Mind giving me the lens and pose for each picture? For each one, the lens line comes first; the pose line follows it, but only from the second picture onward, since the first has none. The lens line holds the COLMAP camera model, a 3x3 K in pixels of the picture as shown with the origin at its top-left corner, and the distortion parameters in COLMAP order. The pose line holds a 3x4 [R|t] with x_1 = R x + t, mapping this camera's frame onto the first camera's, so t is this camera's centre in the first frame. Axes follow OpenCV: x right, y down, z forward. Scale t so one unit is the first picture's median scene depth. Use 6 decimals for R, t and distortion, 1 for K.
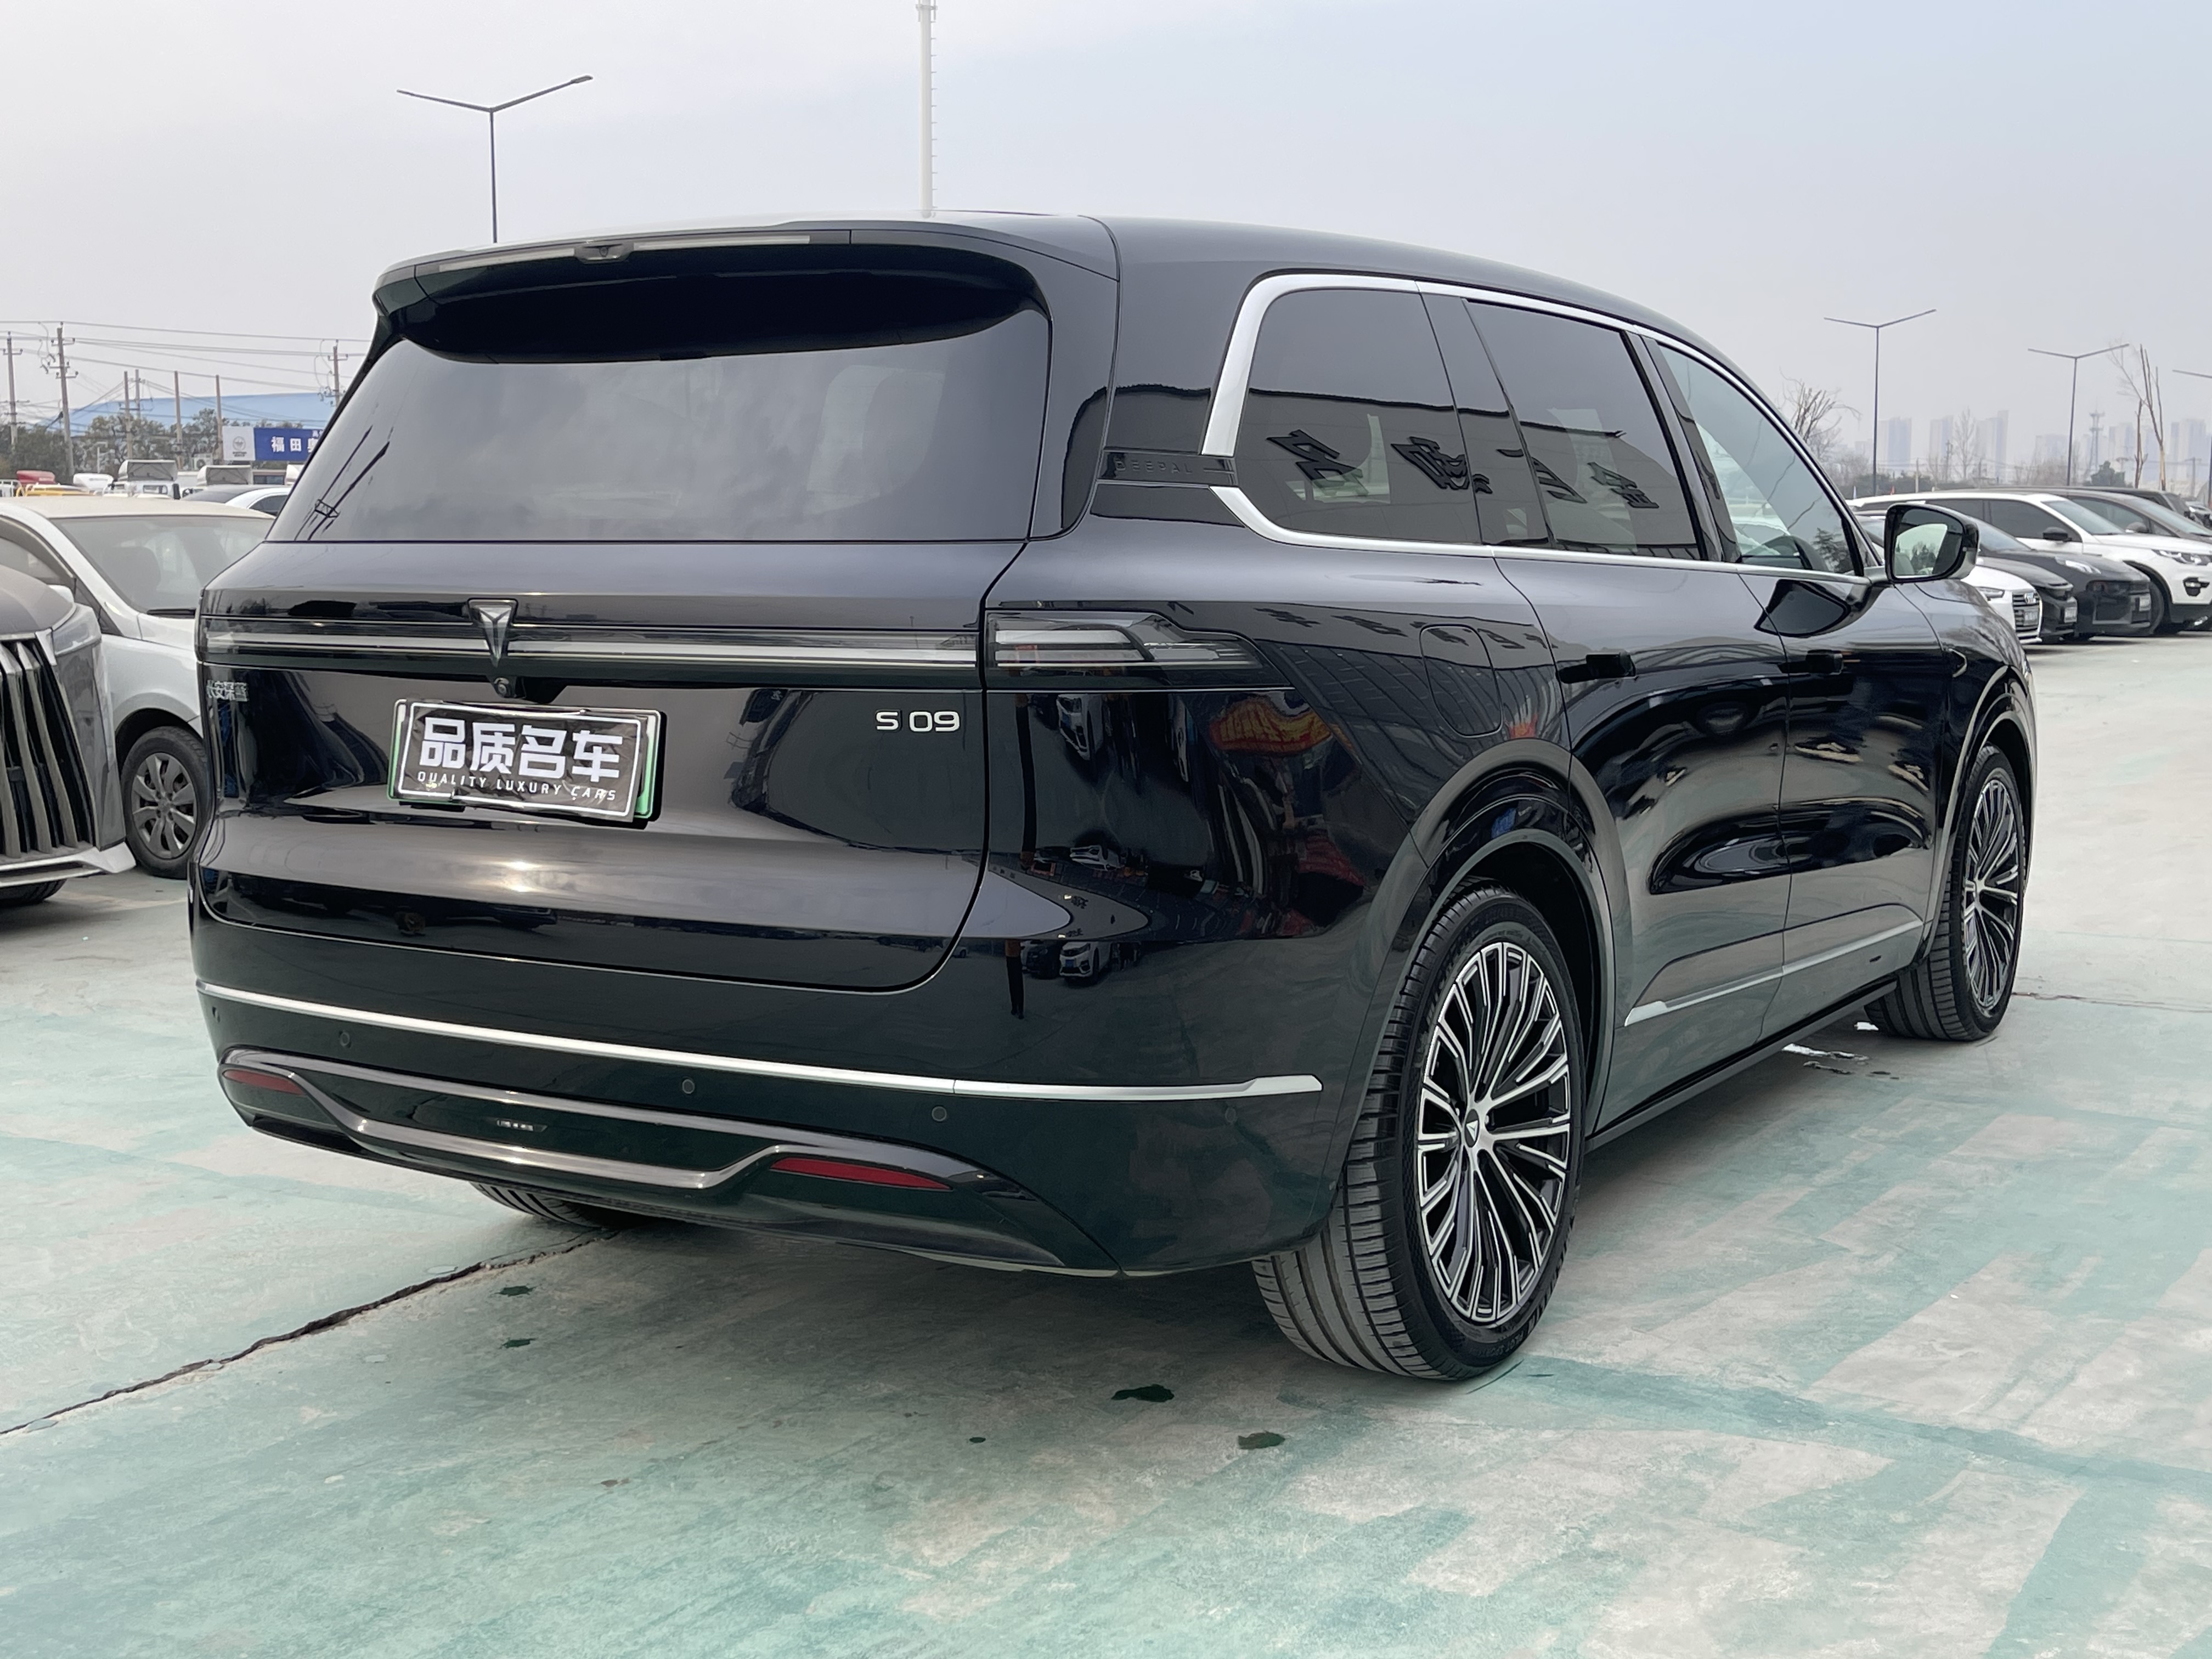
lens RADIAL K [[2575.7, 0, 1106.0], [0, 2575.7, 829.5], [0, 0, 1]] dist [0.115173, -0.000350]
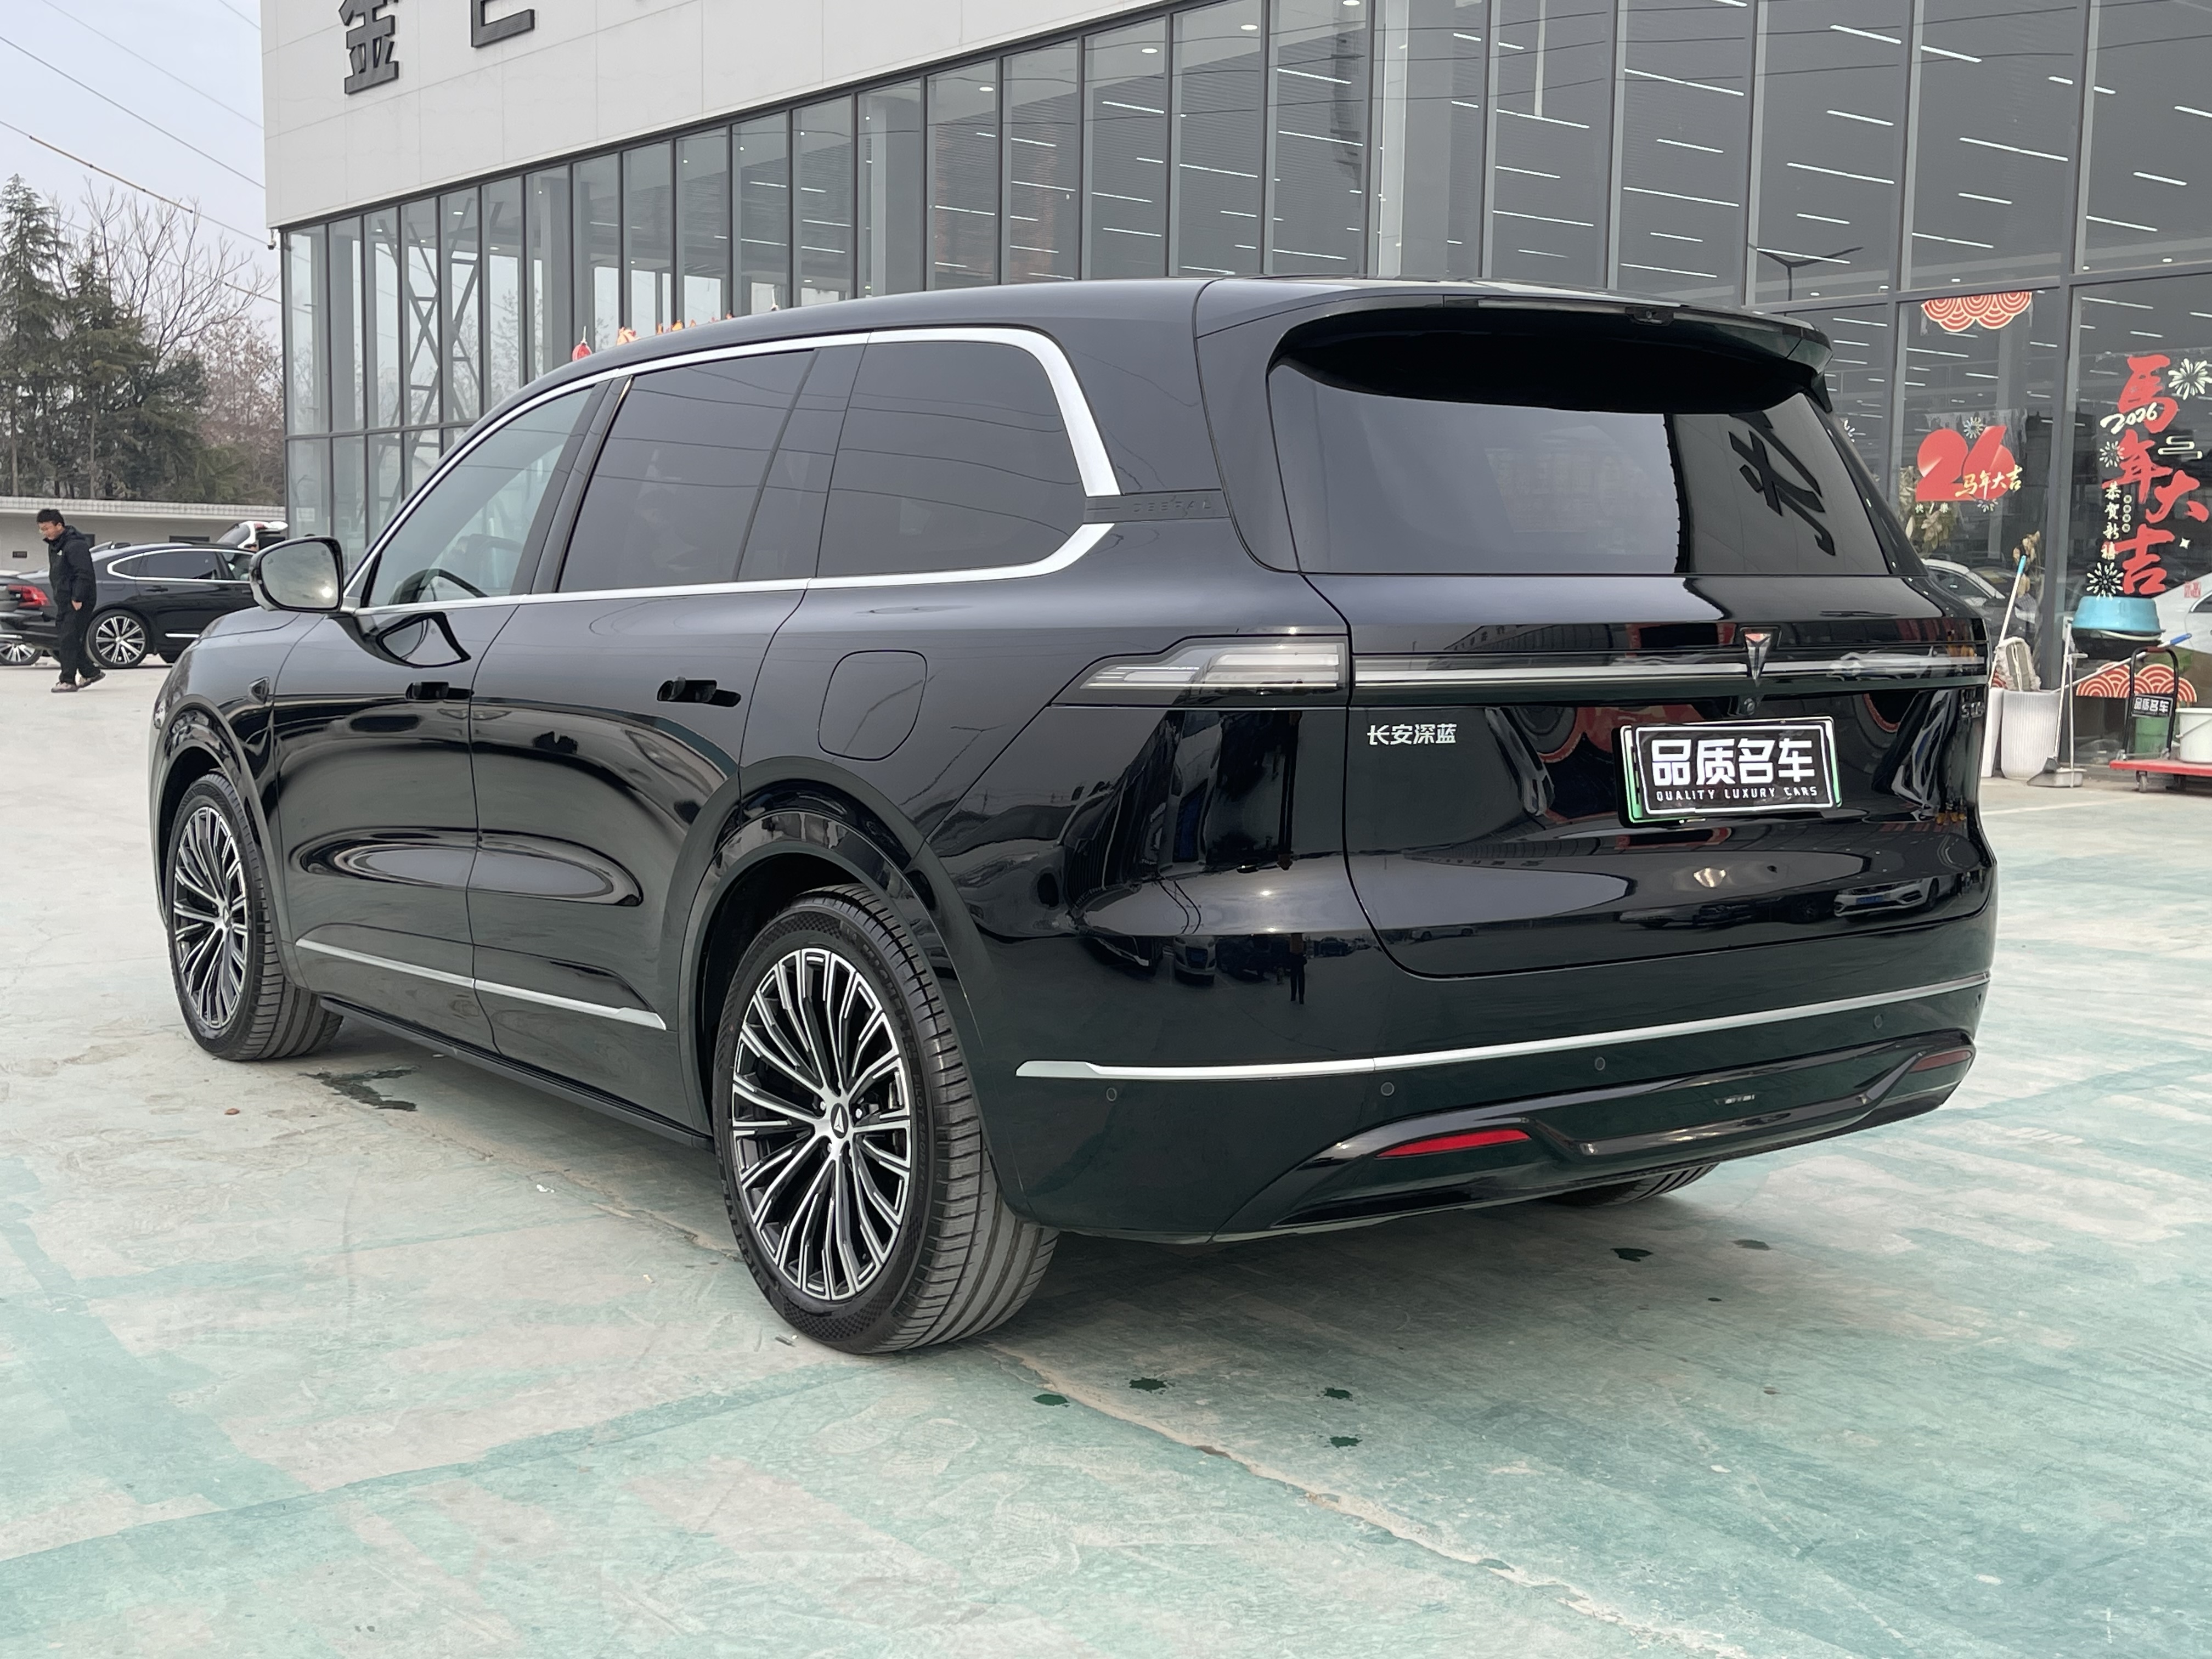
lens RADIAL K [[2561.3, 0, 1097.7], [0, 2561.3, 832.6], [0, 0, 1]] dist [0.079295, -0.134482]
pose [[0.372058, -0.088187, 0.924011, -1.359343], [0.097374, 0.993692, 0.055629, -0.088911], [-0.923088, 0.069277, 0.378298, 0.839185]]
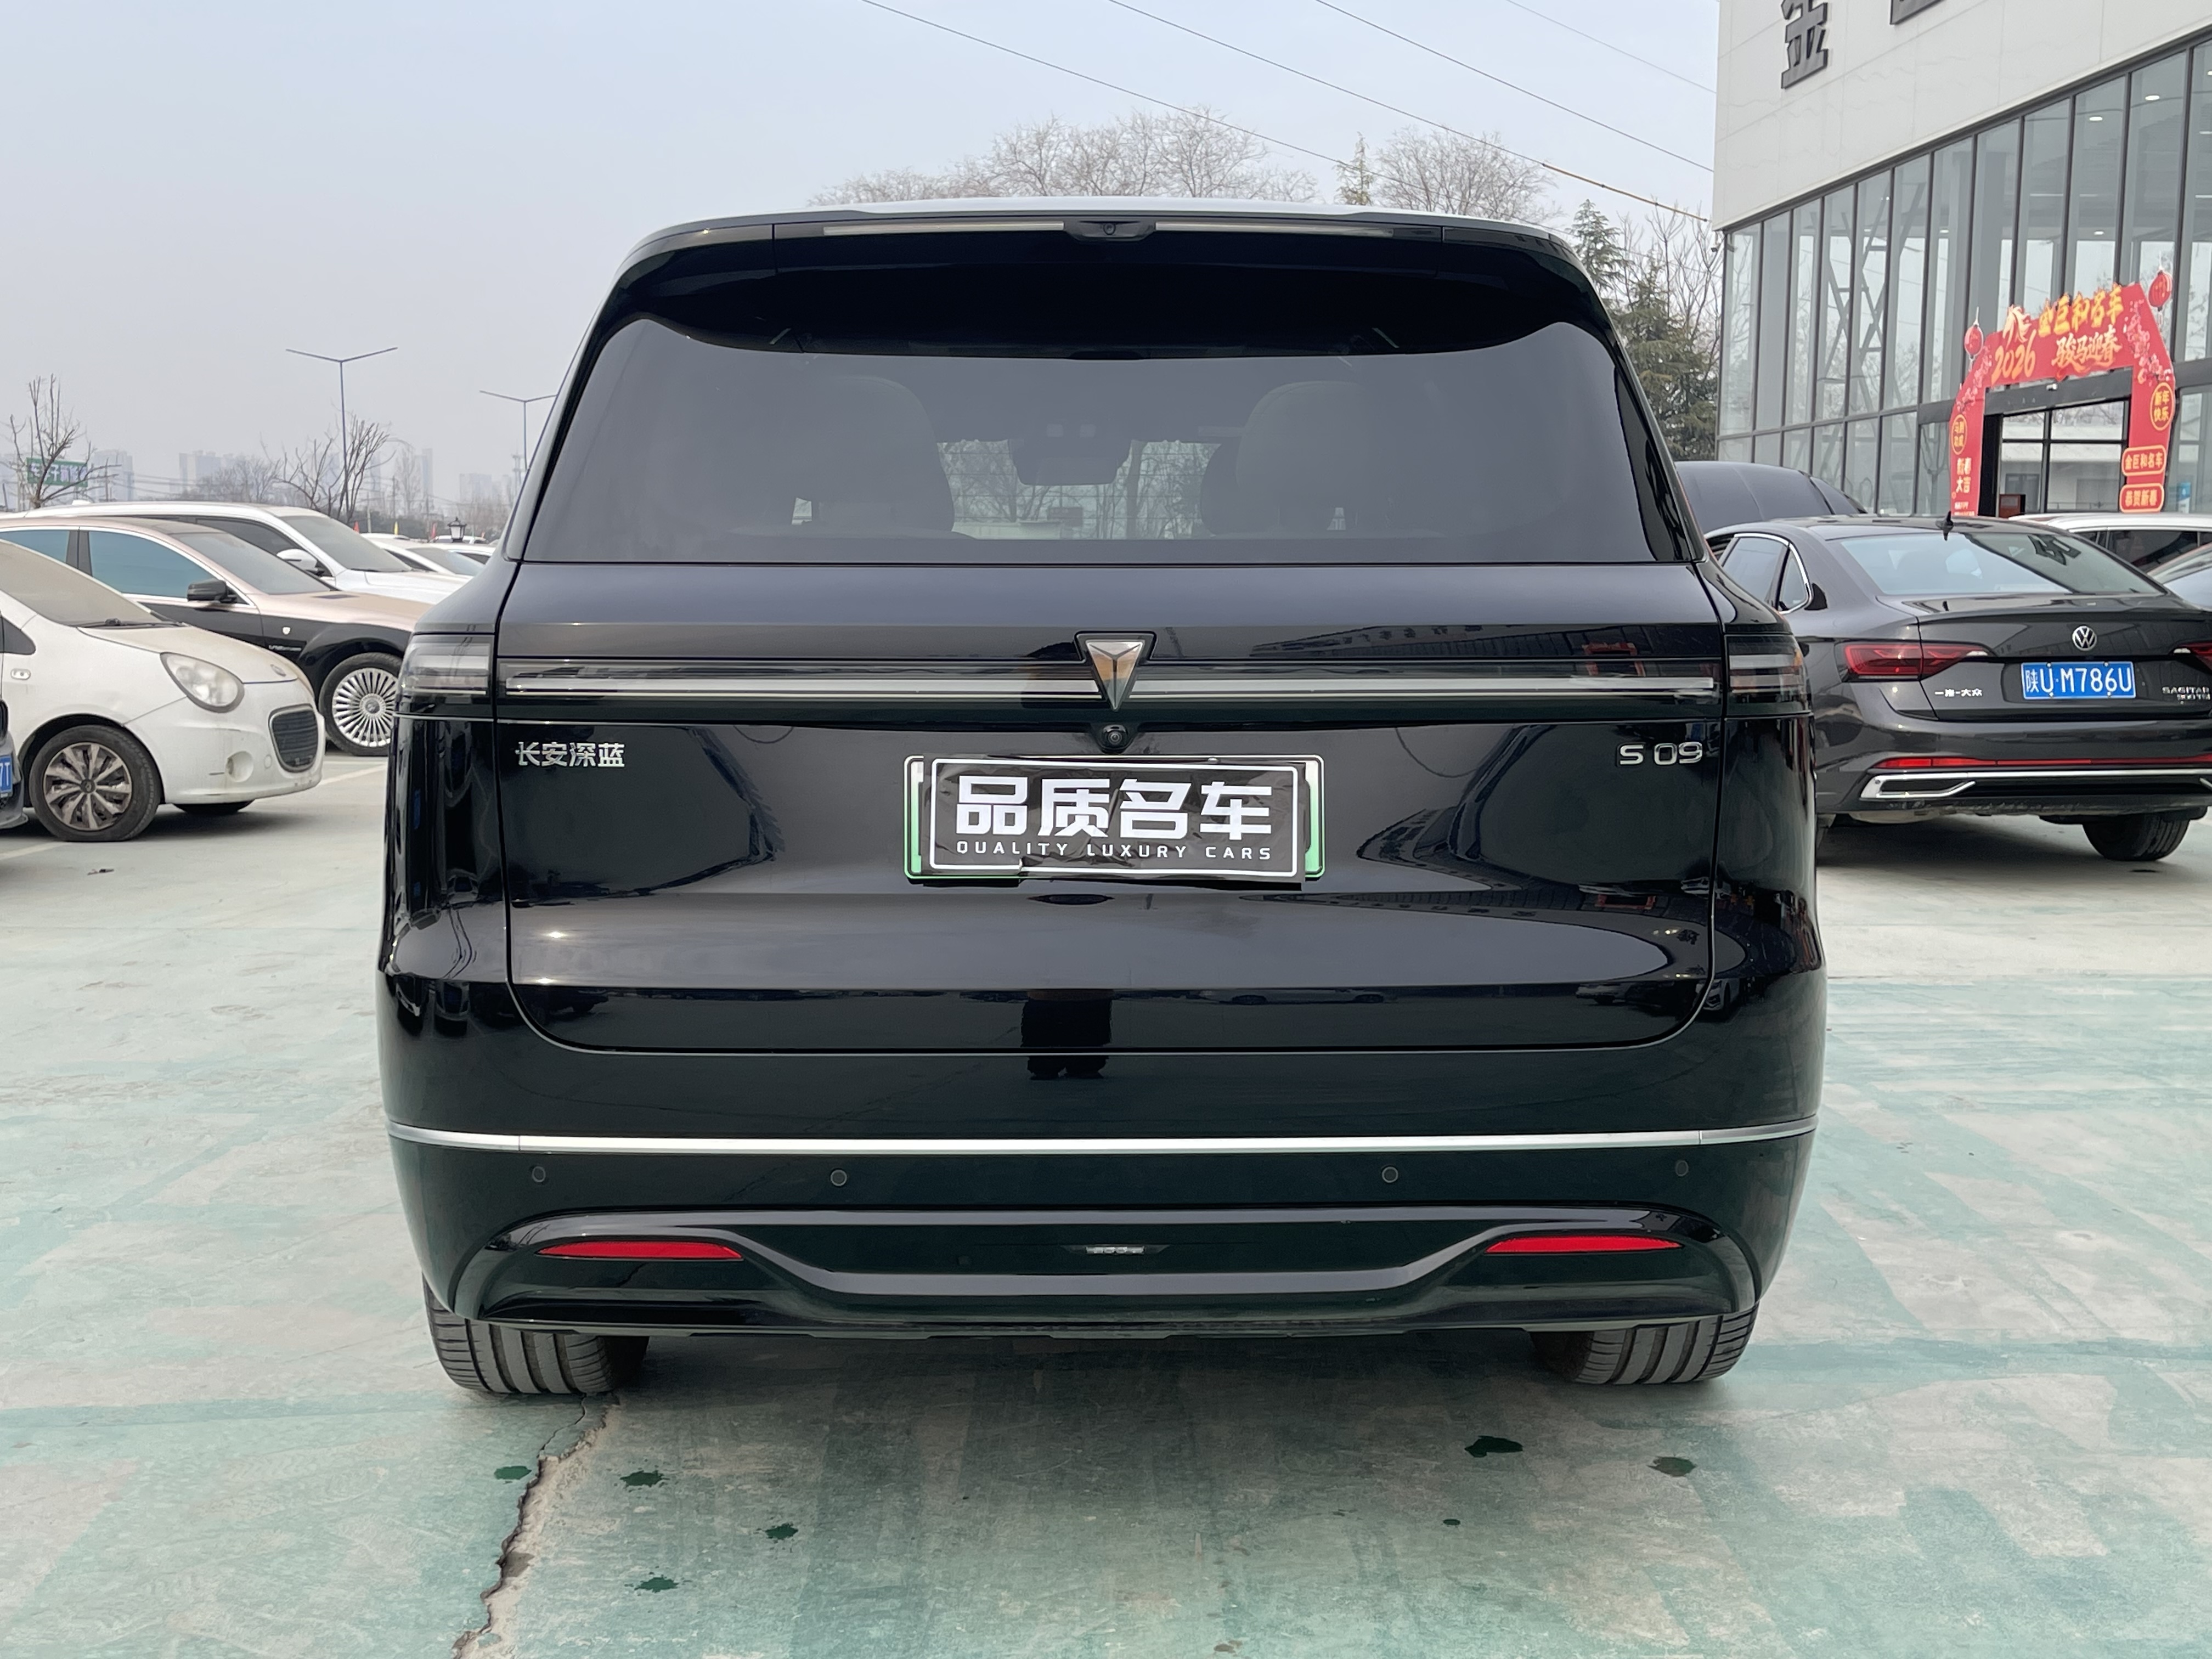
lens RADIAL K [[2561.3, 0, 1097.7], [0, 2561.3, 832.6], [0, 0, 1]] dist [0.079295, -0.134482]
pose [[0.835854, -0.052741, 0.546413, -0.693774], [0.058237, 0.998276, 0.007270, -0.029323], [-0.545855, 0.025745, 0.837484, 0.299365]]
